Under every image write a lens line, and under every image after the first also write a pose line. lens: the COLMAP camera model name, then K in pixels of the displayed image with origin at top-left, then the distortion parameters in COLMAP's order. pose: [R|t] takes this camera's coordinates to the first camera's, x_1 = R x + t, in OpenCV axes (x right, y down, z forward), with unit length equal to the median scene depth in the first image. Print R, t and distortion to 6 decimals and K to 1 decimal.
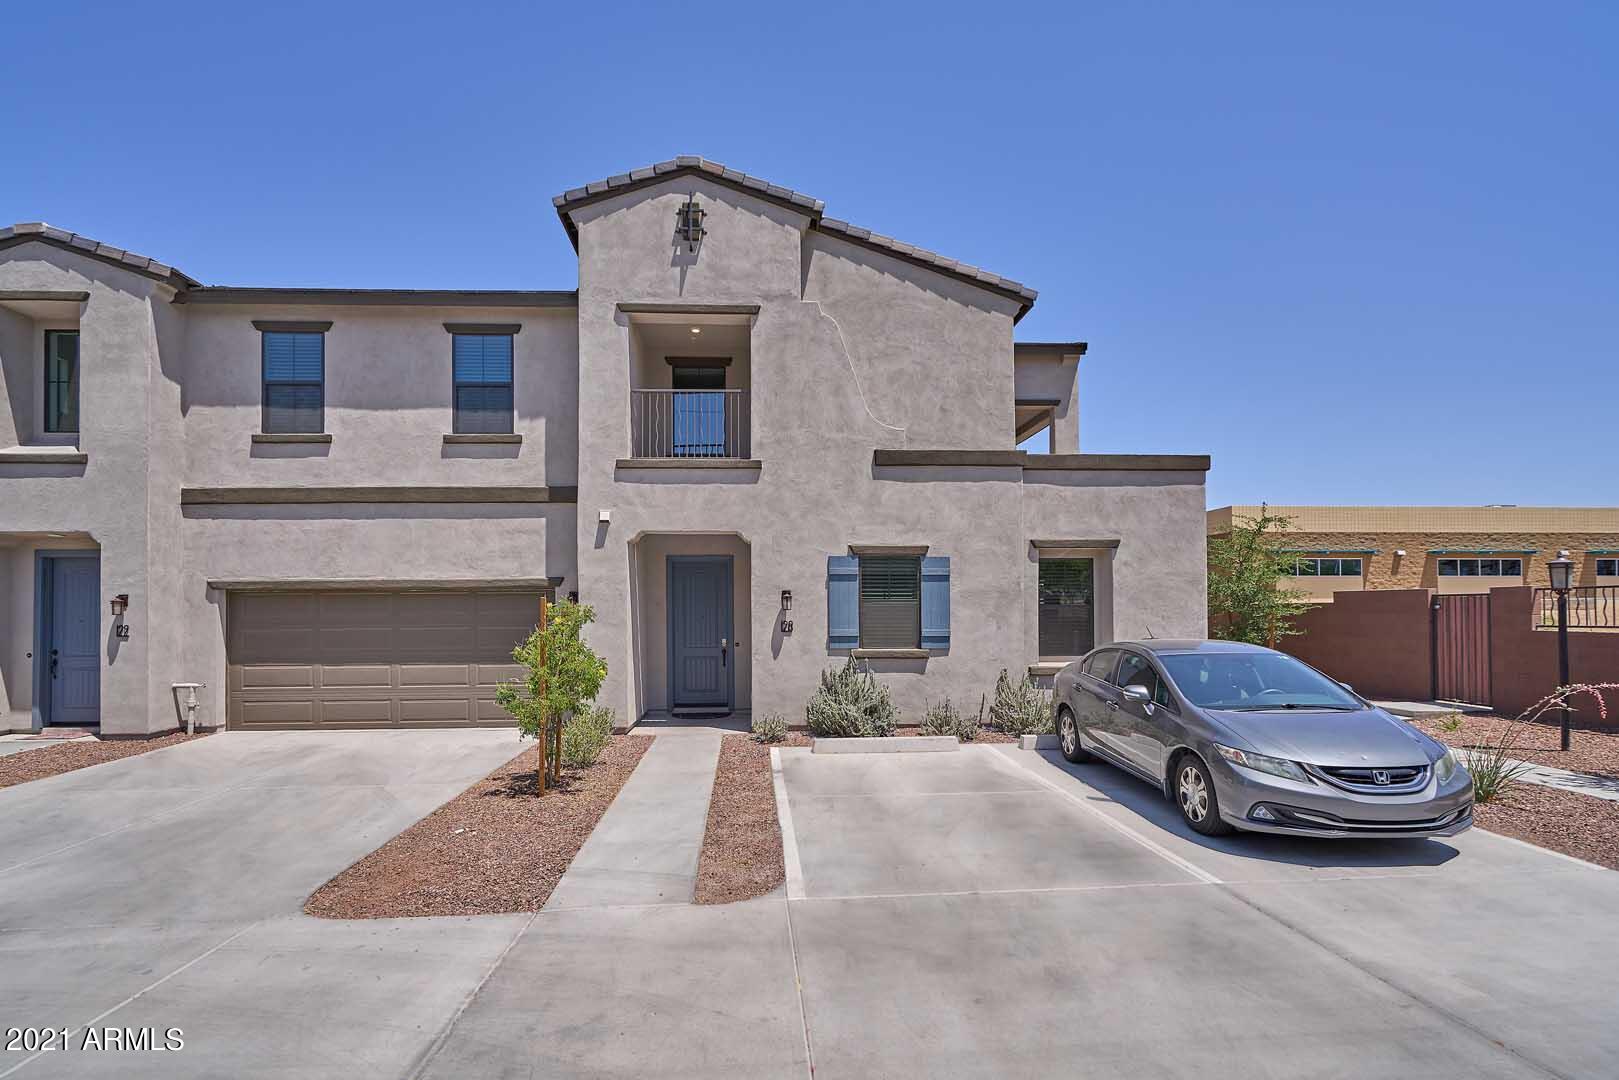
lens RADIAL K [[747.5, 0, 797.9], [0, 747.5, 536.0], [0, 0, 1]] dist [-0.001352, -0.000026]
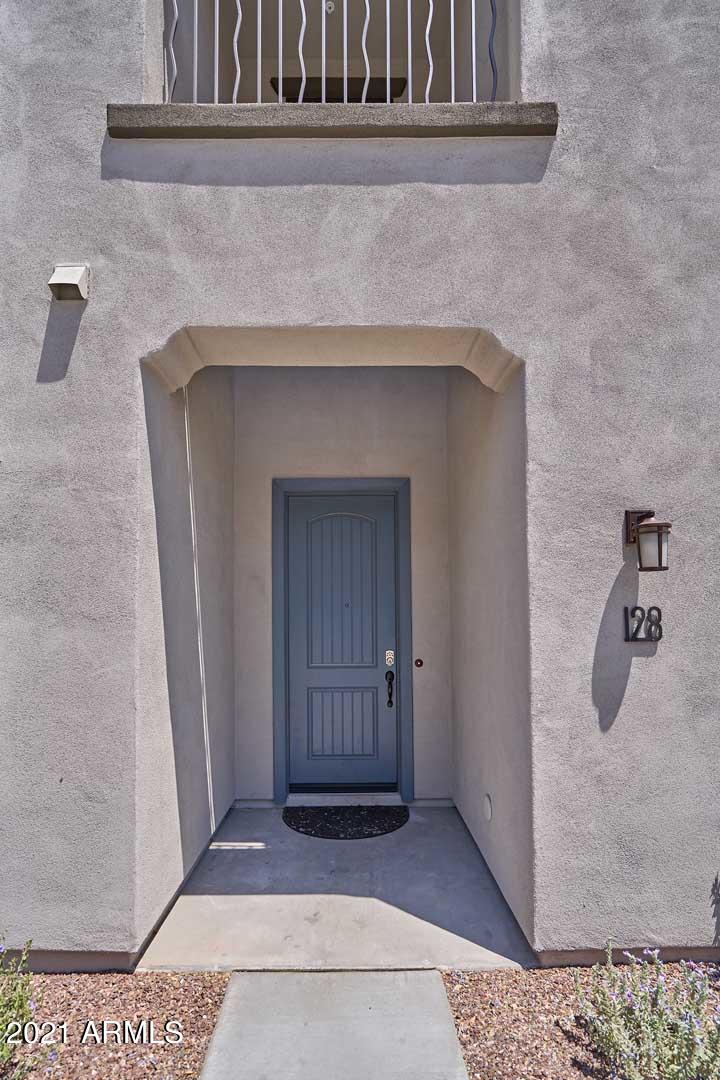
lens RADIAL K [[521.7, 0, 367.7], [0, 521.7, 544.8], [0, 0, 1]] dist [-0.005538, -0.000703]
pose [[0.999747, -0.003553, -0.022203, -0.125271], [0.002819, 0.999452, -0.032981, 0.094382], [0.022308, 0.032910, 0.999209, 0.778264]]
